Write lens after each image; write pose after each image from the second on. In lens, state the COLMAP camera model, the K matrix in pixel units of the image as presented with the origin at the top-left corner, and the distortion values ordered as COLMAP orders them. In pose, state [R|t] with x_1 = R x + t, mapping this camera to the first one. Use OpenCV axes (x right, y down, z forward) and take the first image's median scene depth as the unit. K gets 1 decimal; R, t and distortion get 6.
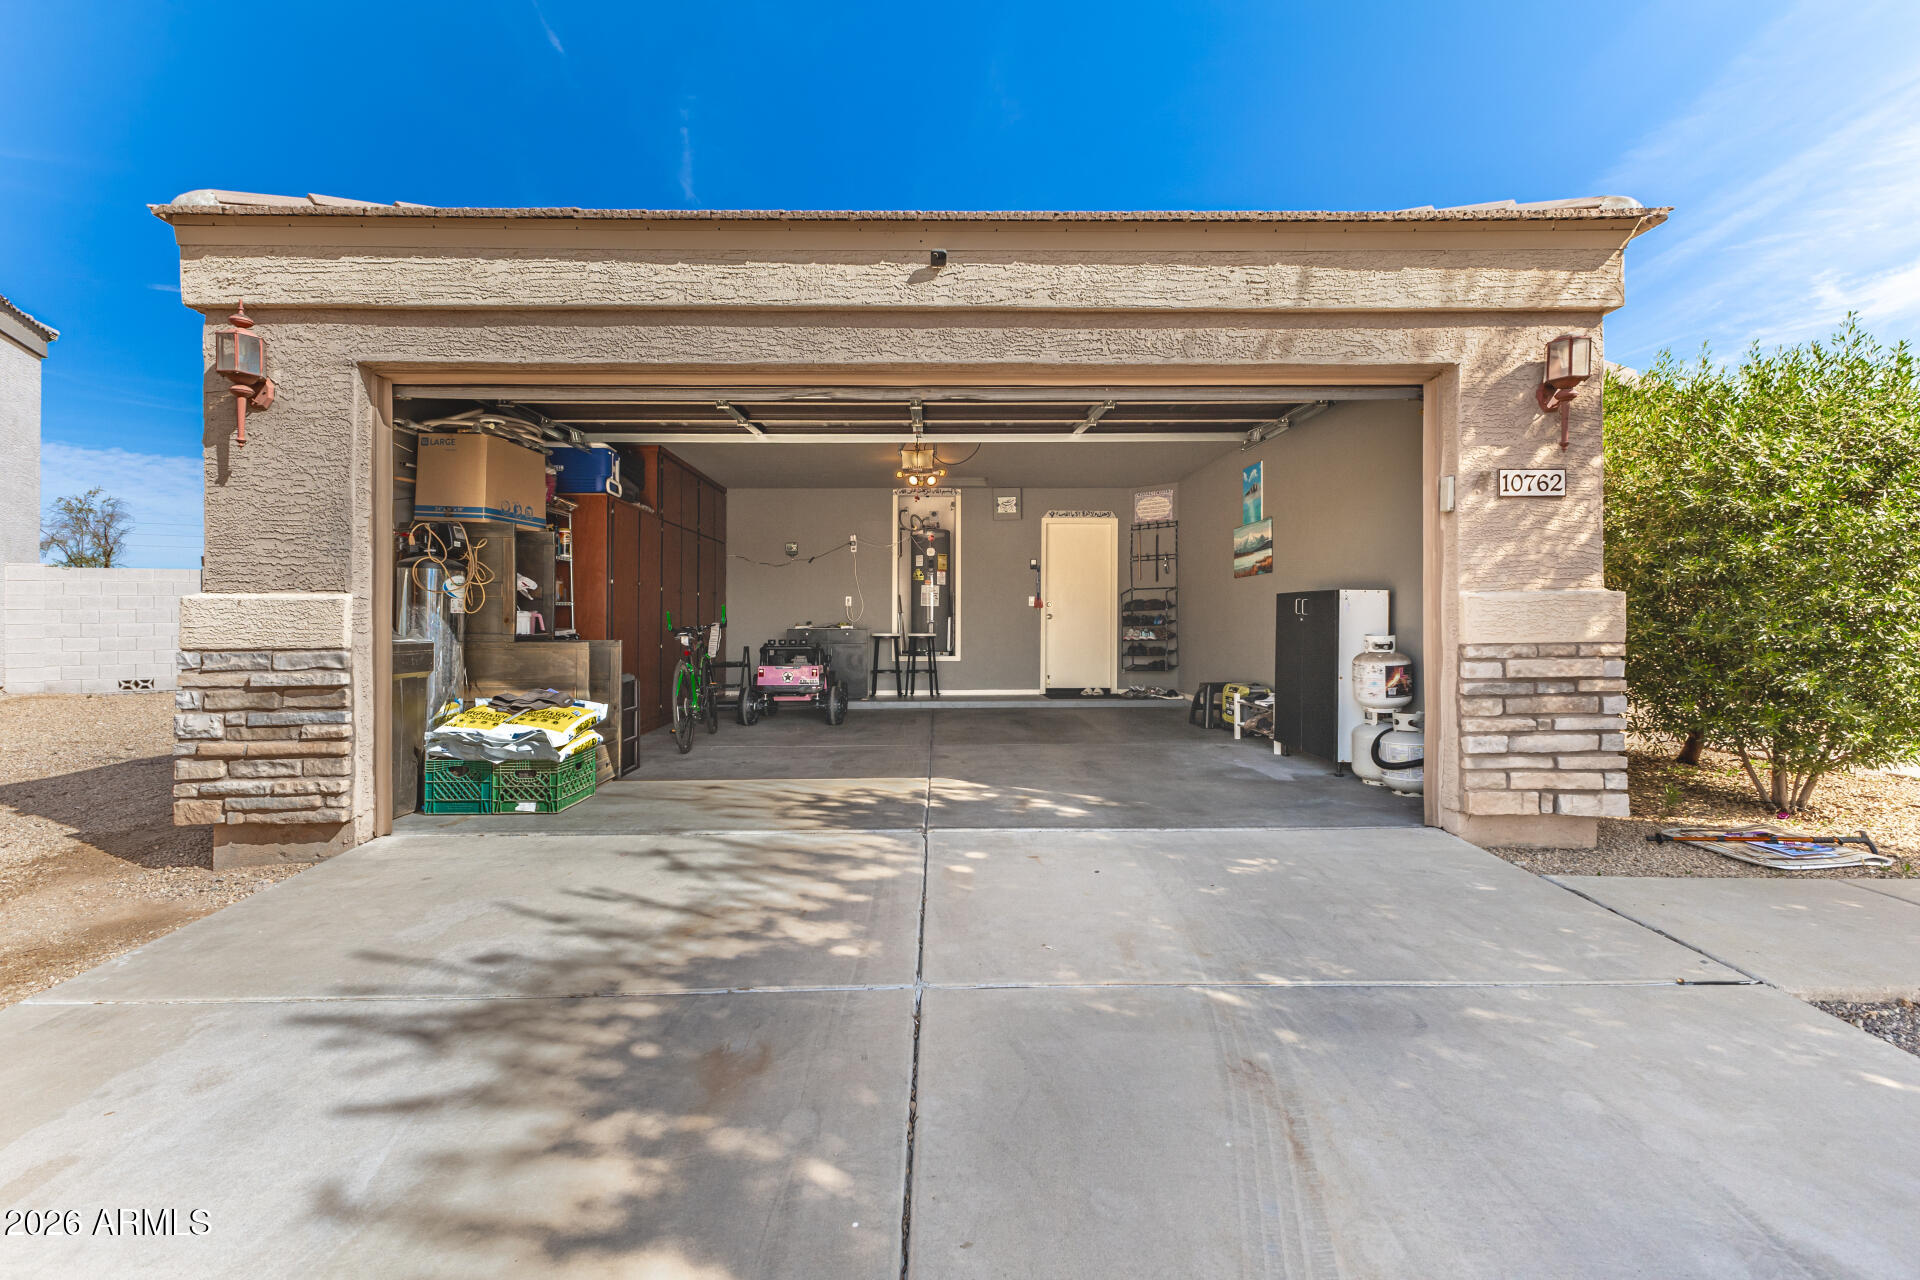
lens RADIAL K [[862.0, 0, 958.9], [0, 862.0, 615.0], [0, 0, 1]] dist [0.000600, -0.000065]
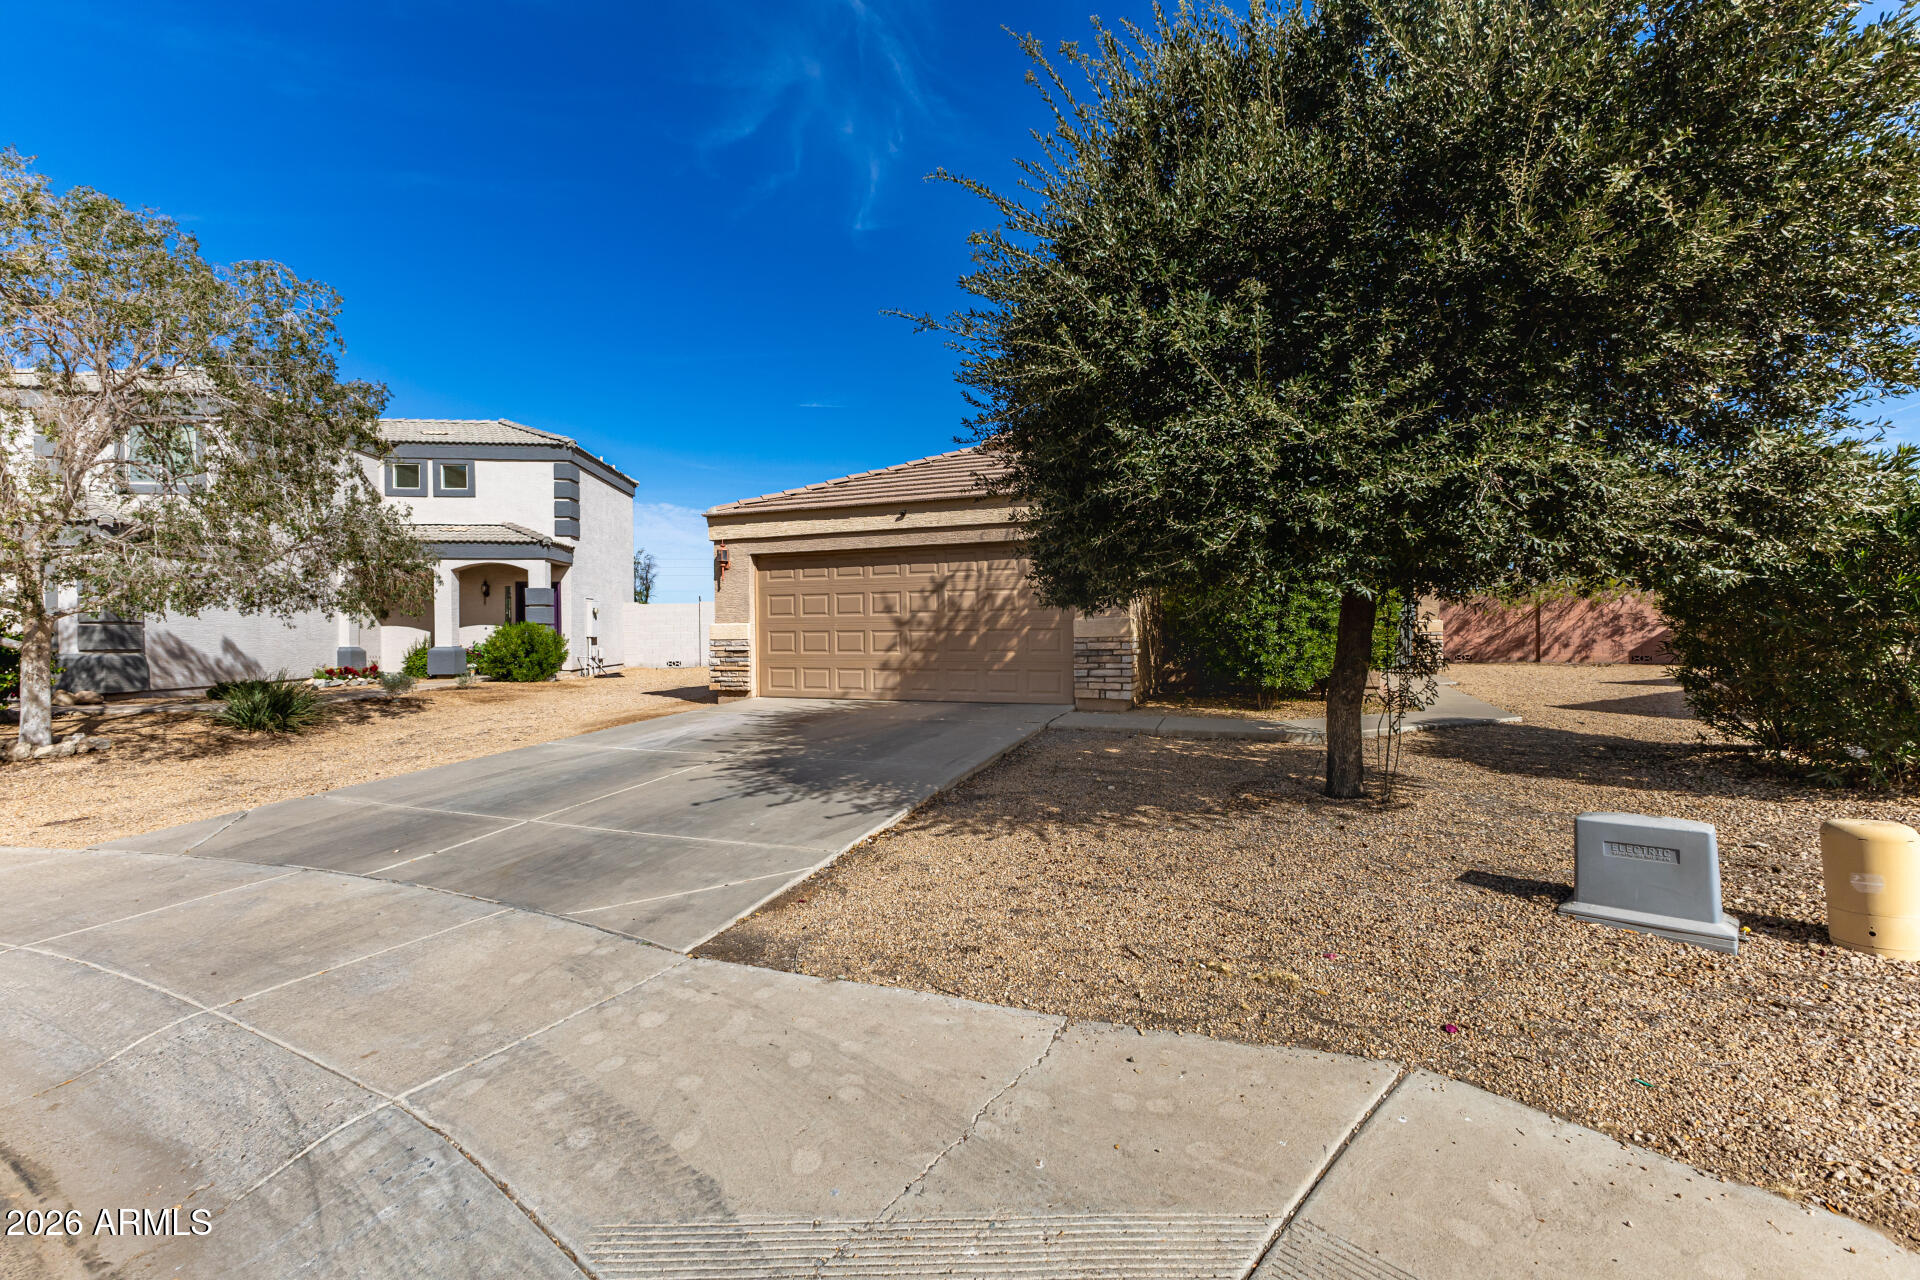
lens RADIAL K [[862.0, 0, 958.9], [0, 862.0, 615.0], [0, 0, 1]] dist [0.000600, -0.000065]
pose [[0.916134, -0.012139, -0.400687, 1.379546], [0.009288, 0.999916, -0.009057, -0.016594], [0.400764, 0.004576, 0.916170, -1.738957]]
